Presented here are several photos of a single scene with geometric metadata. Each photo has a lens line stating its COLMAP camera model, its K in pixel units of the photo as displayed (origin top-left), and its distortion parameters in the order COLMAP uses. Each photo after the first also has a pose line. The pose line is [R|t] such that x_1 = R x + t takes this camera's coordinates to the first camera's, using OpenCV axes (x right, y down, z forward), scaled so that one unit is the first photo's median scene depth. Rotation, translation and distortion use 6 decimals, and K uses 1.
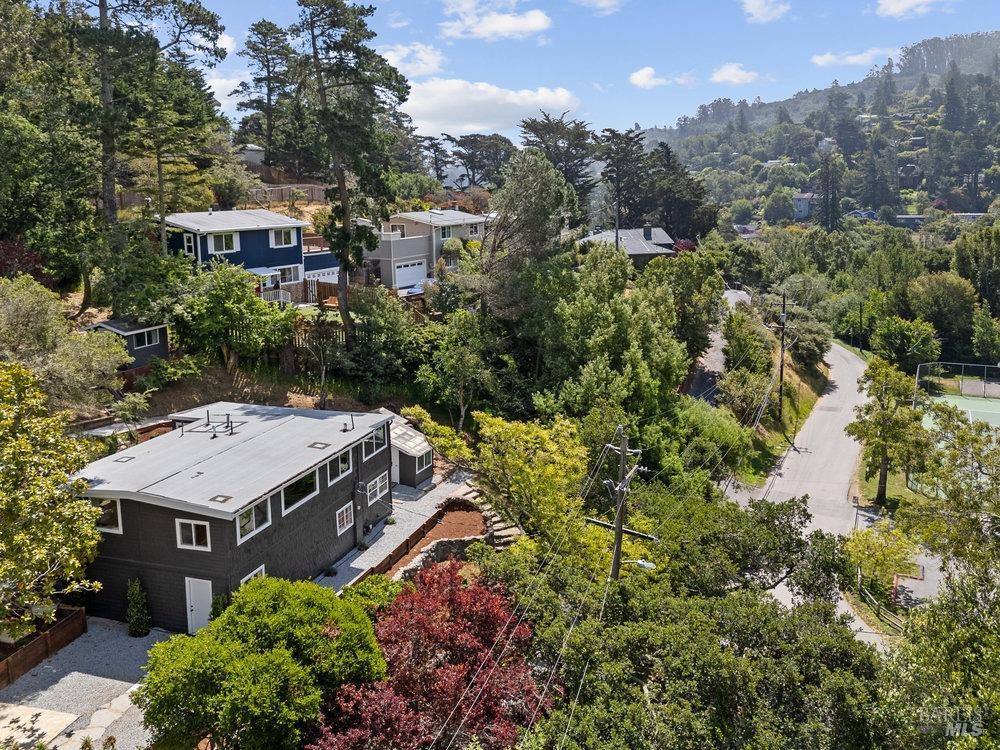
lens RADIAL K [[889.4, 0, 539.1], [0, 889.4, 322.2], [0, 0, 1]] dist [0.046444, 0.000211]
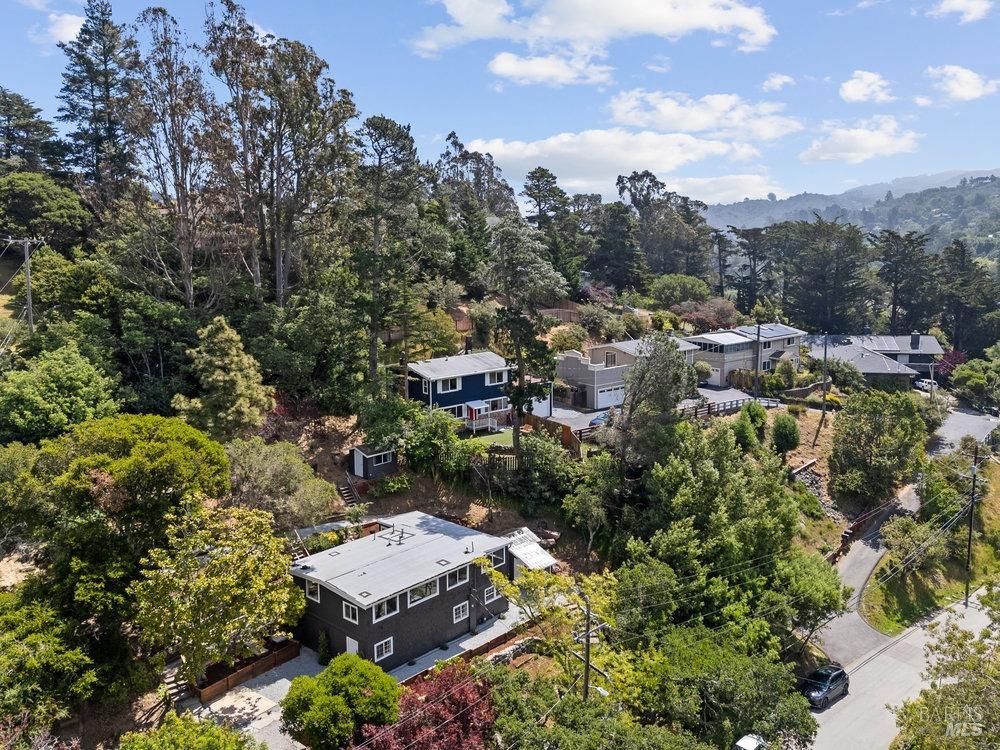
lens RADIAL K [[931.6, 0, 496.1], [0, 931.6, 334.0], [0, 0, 1]] dist [0.063273, -0.009172]
pose [[0.897482, 0.060378, -0.436899, 0.369318], [-0.064753, 0.997889, 0.004887, -0.192515], [0.436271, 0.023905, 0.899498, -0.299053]]
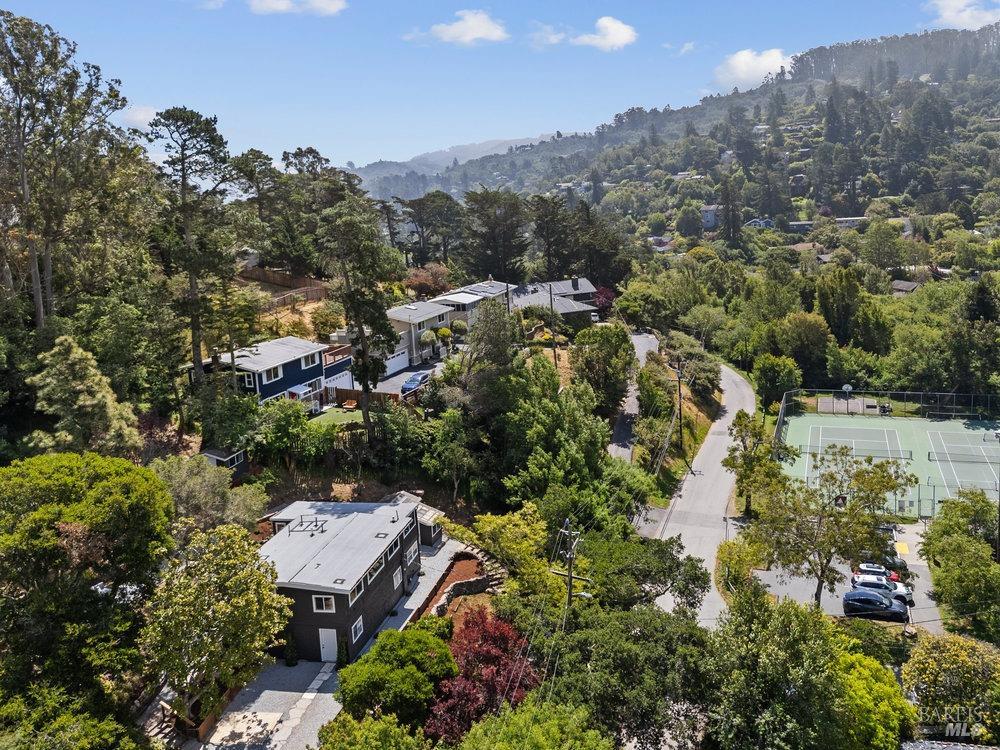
lens RADIAL K [[896.6, 0, 581.2], [0, 896.6, 301.0], [0, 0, 1]] dist [0.061609, -0.008238]
pose [[0.990823, -0.055960, 0.123040, -0.047714], [0.055226, 0.998430, 0.009372, -0.202049], [-0.123372, -0.002491, 0.992357, -0.477617]]
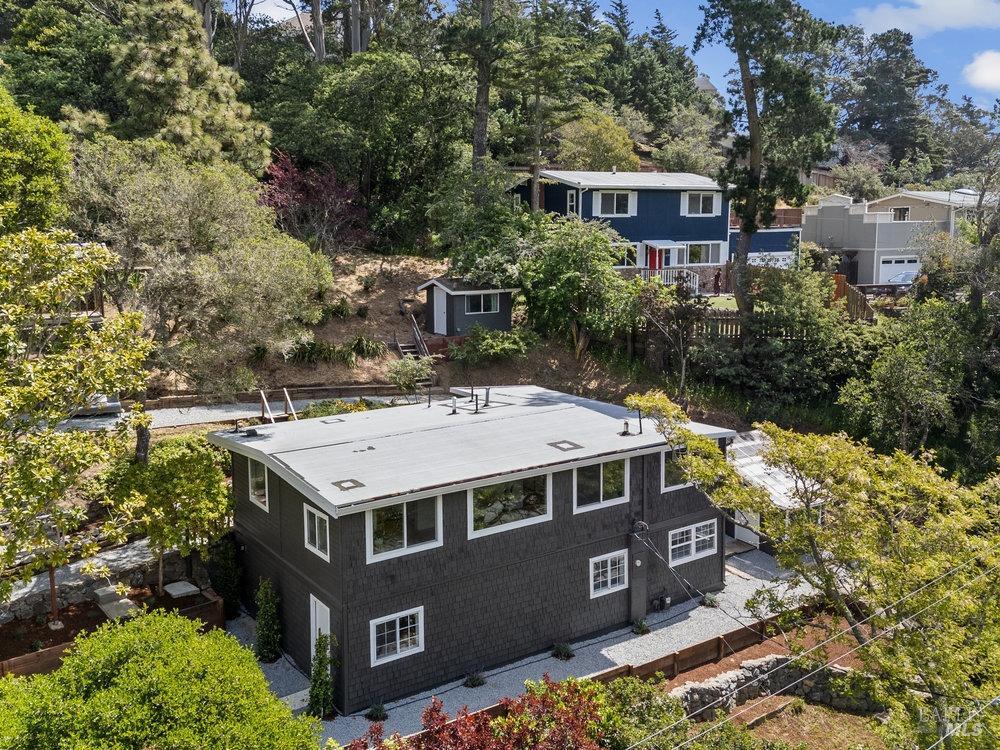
lens RADIAL K [[931.6, 0, 496.1], [0, 931.6, 334.0], [0, 0, 1]] dist [0.063273, -0.009172]
pose [[0.787868, 0.066727, -0.612219, 0.080802], [-0.099949, 0.994787, -0.020201, 0.055937], [0.607680, 0.077106, 0.790430, 0.317341]]
